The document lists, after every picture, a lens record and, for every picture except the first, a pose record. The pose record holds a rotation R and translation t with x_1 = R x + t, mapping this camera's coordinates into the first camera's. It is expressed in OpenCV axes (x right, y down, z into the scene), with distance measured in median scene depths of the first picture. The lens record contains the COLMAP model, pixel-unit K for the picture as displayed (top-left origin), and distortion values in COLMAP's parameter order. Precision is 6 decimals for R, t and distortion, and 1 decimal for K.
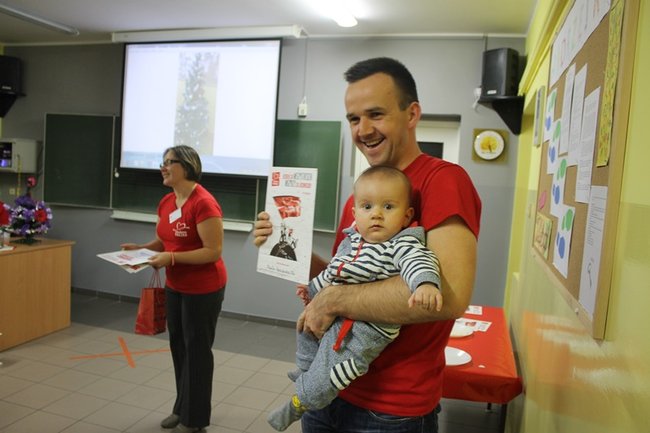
lens RADIAL K [[543.9, 0, 320.0], [0, 543.9, 221.7], [0, 0, 1]] dist [-0.161751, 0.133765]
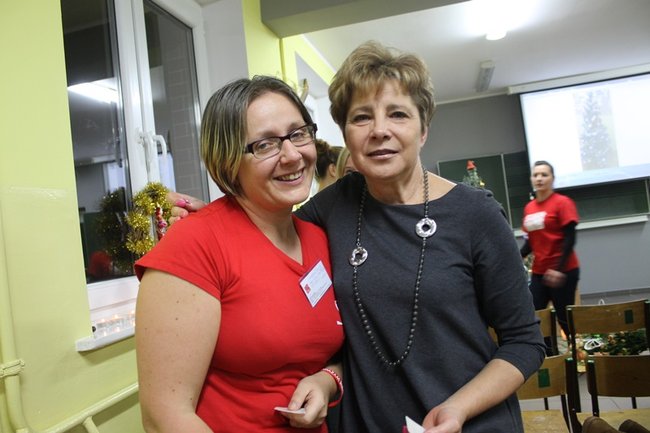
lens RADIAL K [[543.9, 0, 301.1], [0, 543.9, 185.7], [0, 0, 1]] dist [-0.161751, 0.133765]
pose [[0.981173, -0.185109, 0.055090, -1.012062], [0.190947, 0.972558, -0.132927, -0.057905], [-0.028972, 0.140944, 0.989594, -0.205876]]
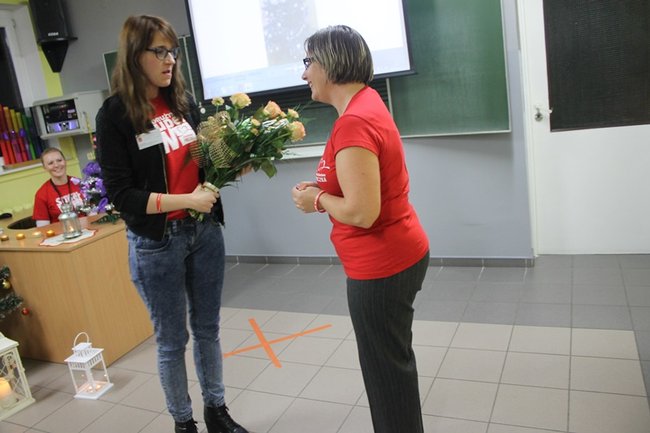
lens RADIAL K [[543.9, 0, 316.9], [0, 543.9, 217.6], [0, 0, 1]] dist [-0.161751, 0.133765]
pose [[0.968282, -0.156986, -0.194385, -0.096508], [0.185806, 0.972545, 0.140114, -0.015565], [0.167053, -0.171787, 0.970867, 0.249953]]
